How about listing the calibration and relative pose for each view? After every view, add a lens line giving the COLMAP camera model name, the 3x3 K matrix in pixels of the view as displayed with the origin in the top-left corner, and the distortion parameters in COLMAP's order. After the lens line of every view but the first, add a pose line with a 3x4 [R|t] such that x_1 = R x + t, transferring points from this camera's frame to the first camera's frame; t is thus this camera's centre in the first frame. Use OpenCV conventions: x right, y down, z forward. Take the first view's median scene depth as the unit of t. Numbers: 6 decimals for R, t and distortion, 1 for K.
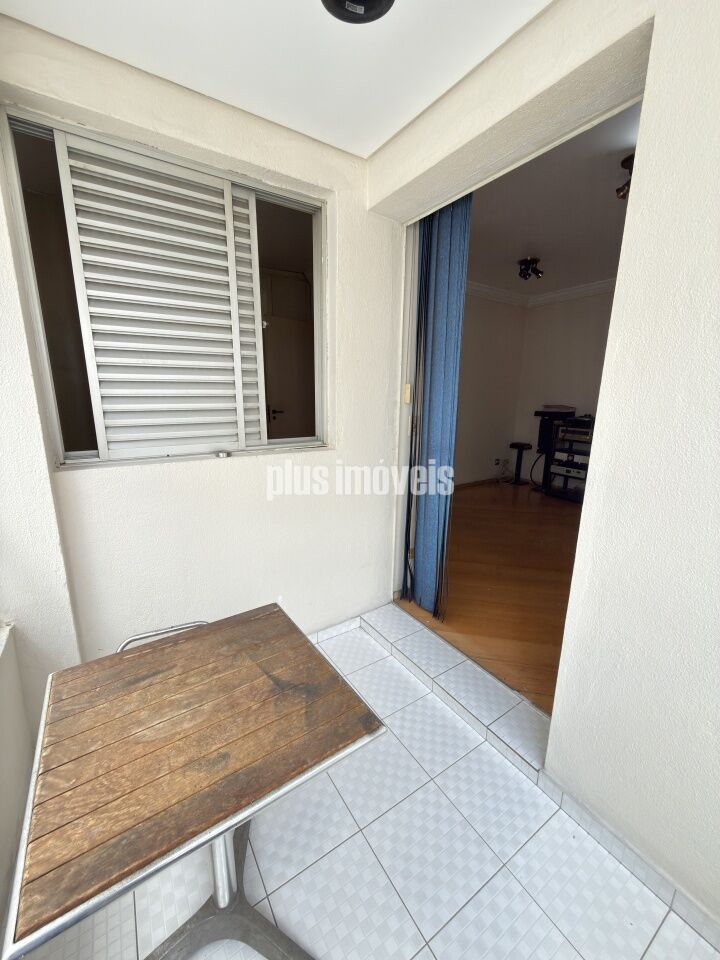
lens RADIAL K [[387.0, 0, 362.3], [0, 387.0, 478.2], [0, 0, 1]] dist [0.002997, -0.000489]
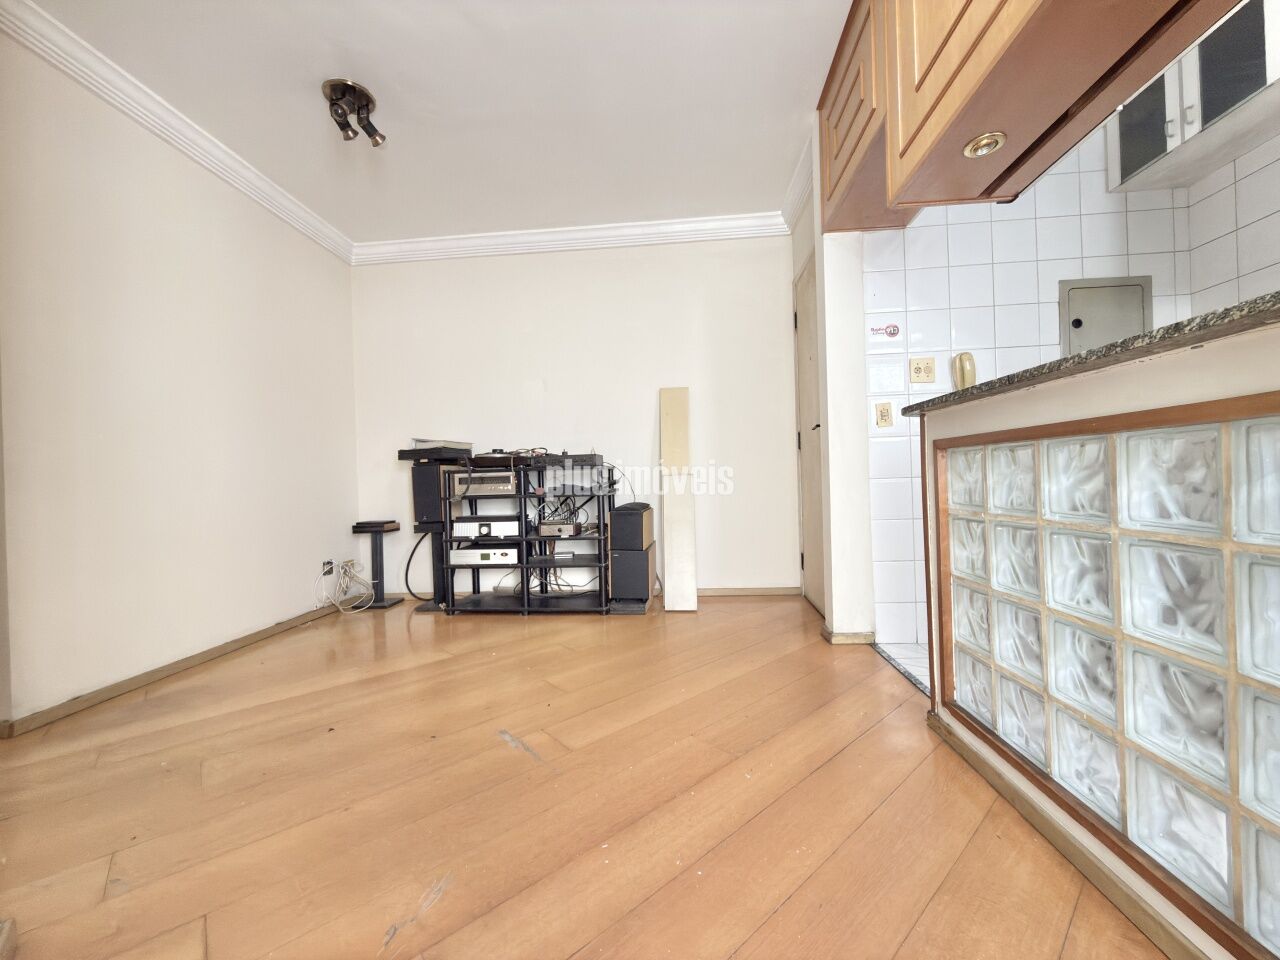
lens RADIAL K [[516.0, 0, 645.6], [0, 516.0, 476.2], [0, 0, 1]] dist [0.002997, -0.000489]
pose [[0.604395, -0.036150, 0.795864, 0.106232], [0.219837, 0.967752, -0.122991, 0.009274], [-0.765753, 0.249296, 0.592852, 0.360487]]
